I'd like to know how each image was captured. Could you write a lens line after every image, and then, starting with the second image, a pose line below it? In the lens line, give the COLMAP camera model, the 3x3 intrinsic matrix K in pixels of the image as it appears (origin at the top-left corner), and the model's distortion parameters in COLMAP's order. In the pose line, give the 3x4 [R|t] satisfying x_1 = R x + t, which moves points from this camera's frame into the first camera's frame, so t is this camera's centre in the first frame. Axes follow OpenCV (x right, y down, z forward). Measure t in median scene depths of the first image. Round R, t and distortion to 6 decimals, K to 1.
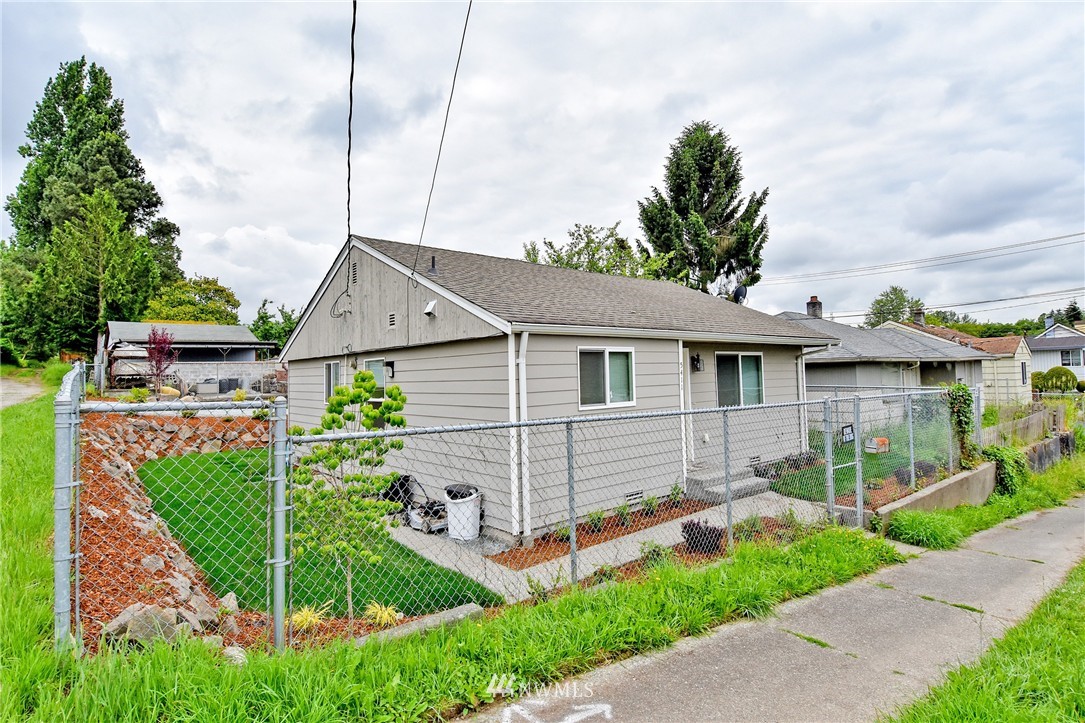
lens RADIAL K [[561.9, 0, 545.1], [0, 561.9, 345.8], [0, 0, 1]] dist [0.039855, -0.028450]
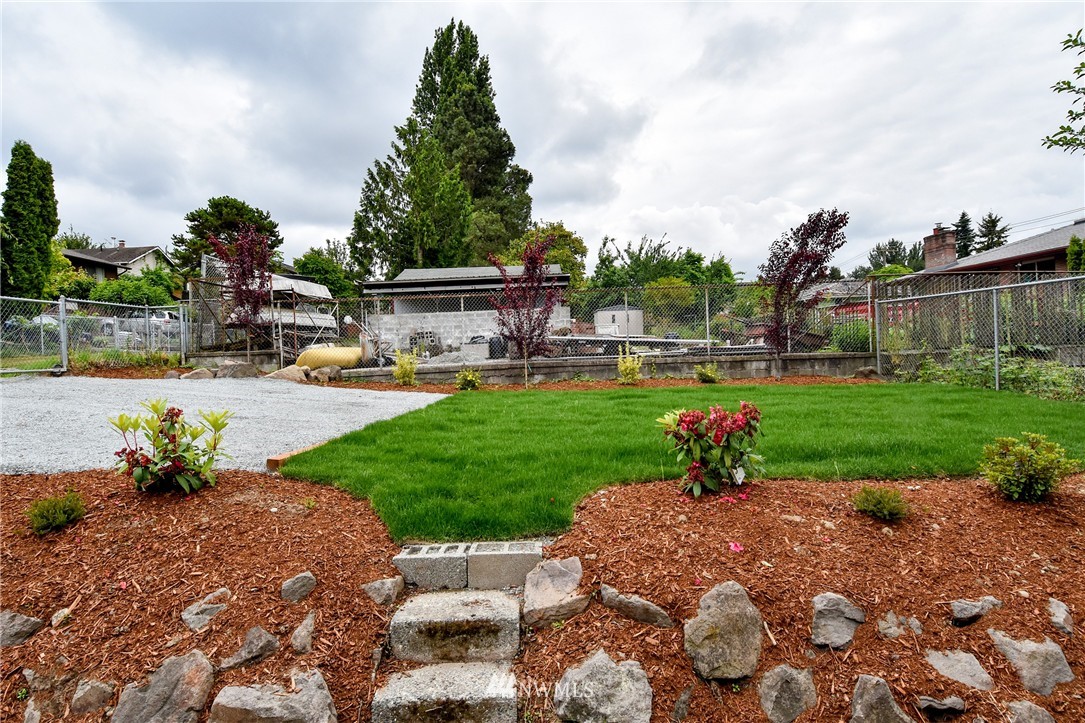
lens RADIAL K [[561.9, 0, 545.1], [0, 561.9, 345.8], [0, 0, 1]] dist [0.039855, -0.028450]
pose [[0.780933, -0.007735, -0.624567, -0.077265], [0.047057, 0.997810, 0.046481, 0.025037], [0.622840, -0.065689, 0.779587, 0.326064]]
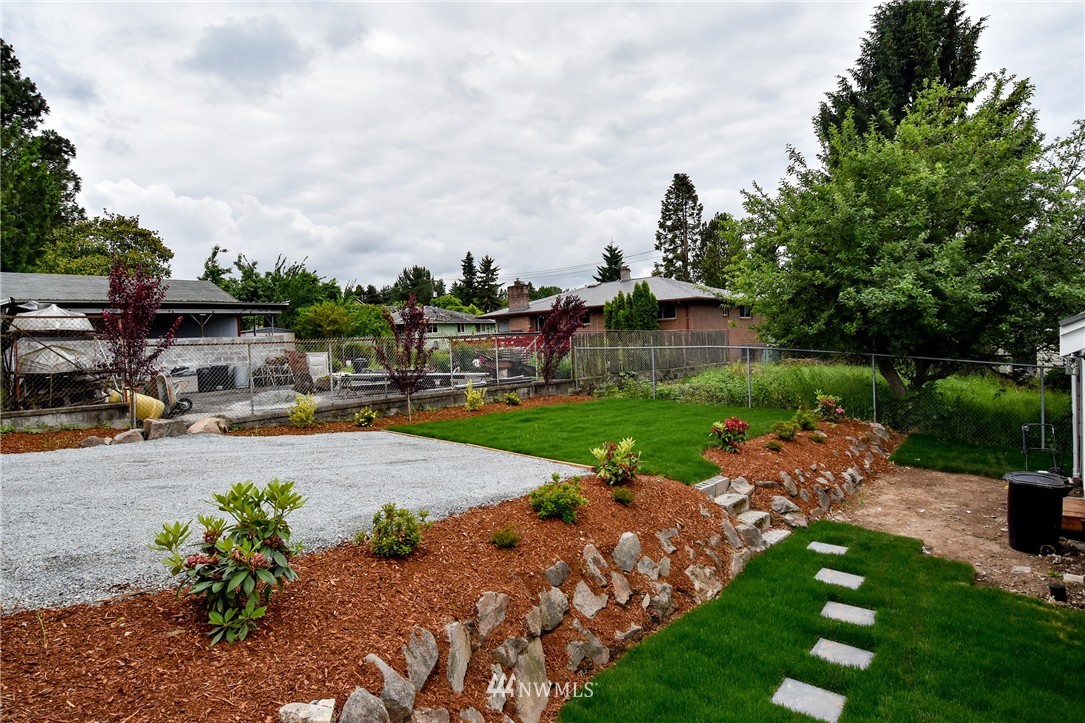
lens RADIAL K [[578.3, 0, 546.8], [0, 578.3, 344.6], [0, 0, 1]] dist [0.001157, -0.011833]
pose [[0.990237, -0.012849, 0.138797, -0.182072], [0.005694, 0.998640, 0.051831, 0.003677], [-0.139274, -0.050535, 0.988964, 0.222833]]
